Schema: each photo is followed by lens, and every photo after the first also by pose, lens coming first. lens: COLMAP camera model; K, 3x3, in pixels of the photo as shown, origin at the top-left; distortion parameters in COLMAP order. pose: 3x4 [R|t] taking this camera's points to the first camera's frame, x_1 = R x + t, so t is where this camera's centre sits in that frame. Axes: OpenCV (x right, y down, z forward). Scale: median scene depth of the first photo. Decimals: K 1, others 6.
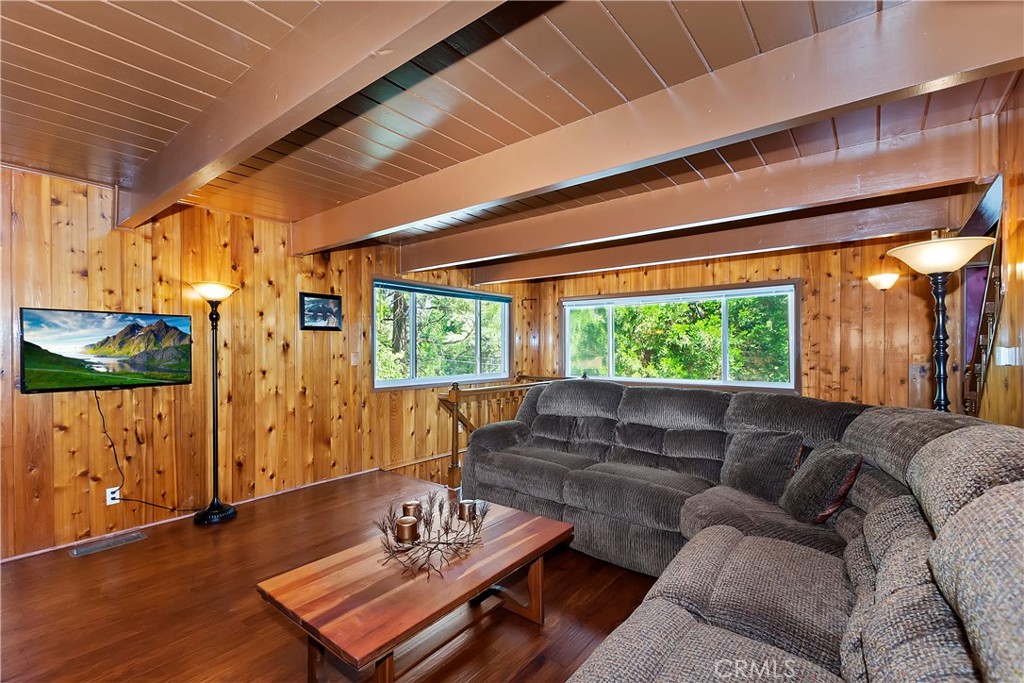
lens RADIAL K [[454.1, 0, 512.1], [0, 454.1, 350.3], [0, 0, 1]] dist [-0.001159, -0.000119]
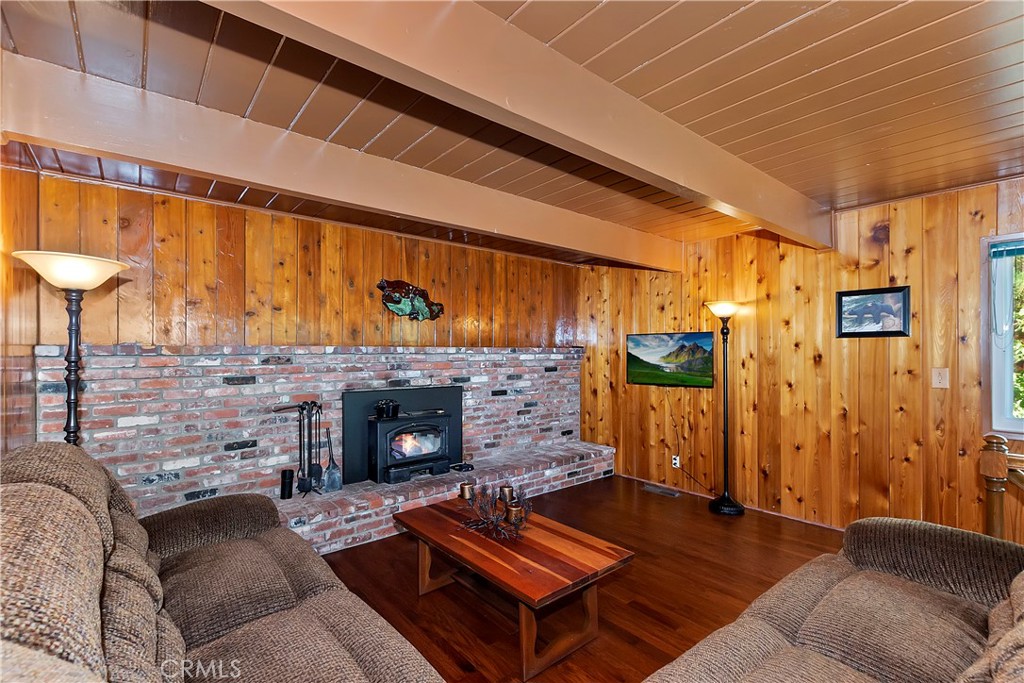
lens RADIAL K [[454.1, 0, 512.1], [0, 454.1, 350.3], [0, 0, 1]] dist [-0.001159, -0.000119]
pose [[-0.208382, 0.001649, -0.978046, 0.506699], [-0.000317, 0.999998, 0.001754, -0.025508], [0.978048, 0.000675, -0.208381, 0.649365]]
